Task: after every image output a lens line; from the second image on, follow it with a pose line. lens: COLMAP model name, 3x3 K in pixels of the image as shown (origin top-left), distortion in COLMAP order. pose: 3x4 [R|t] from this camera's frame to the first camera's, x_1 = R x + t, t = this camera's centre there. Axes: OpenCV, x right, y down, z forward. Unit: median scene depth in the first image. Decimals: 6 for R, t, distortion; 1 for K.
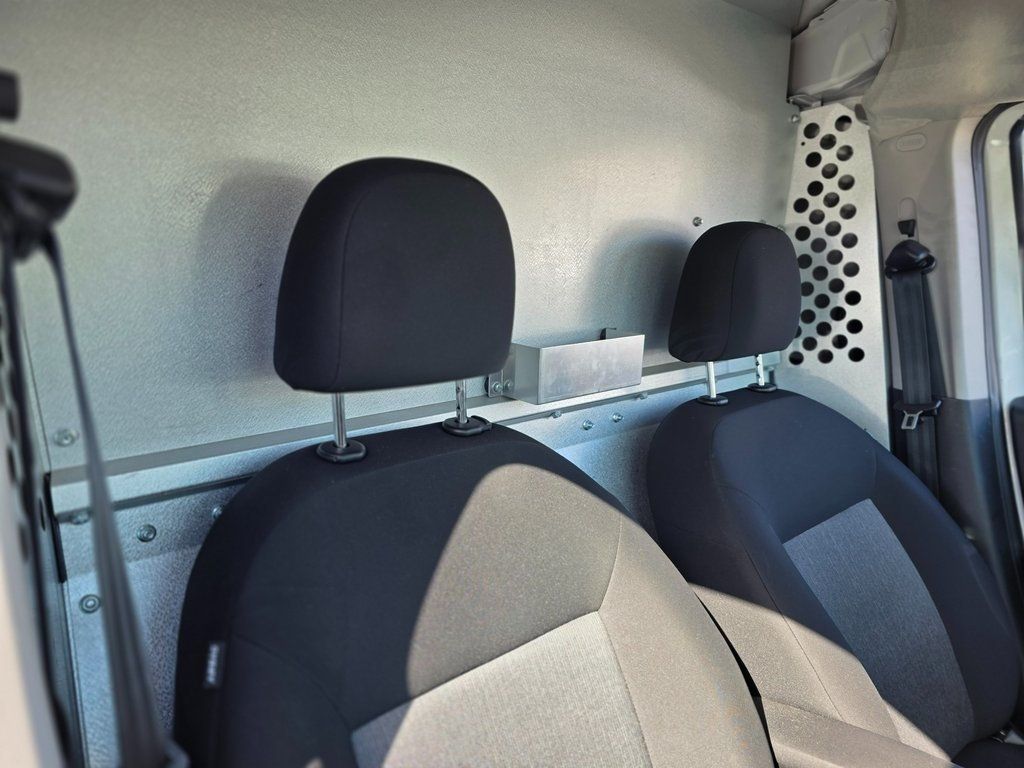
lens RADIAL K [[698.4, 0, 512.0], [0, 698.4, 384.0], [0, 0, 1]] dist [0.057350, -0.045202]
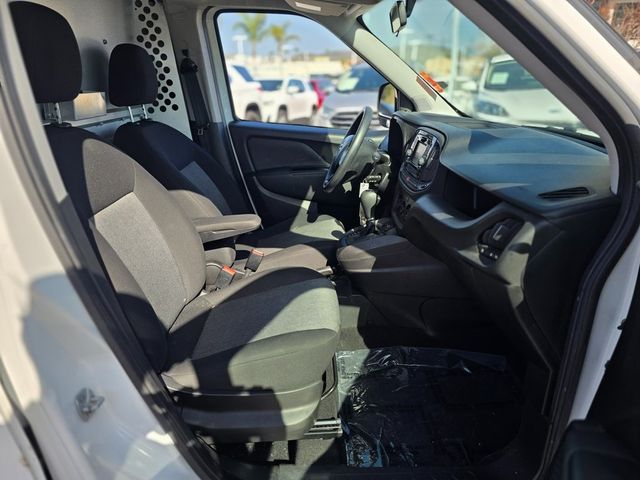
lens RADIAL K [[436.5, 0, 320.0], [0, 436.5, 240.0], [0, 0, 1]] dist [0.057350, -0.045202]
pose [[0.655104, -0.250317, 0.712868, -0.396473], [0.107298, 0.964782, 0.240171, 0.091614], [-0.747881, -0.080847, 0.658891, -0.426303]]
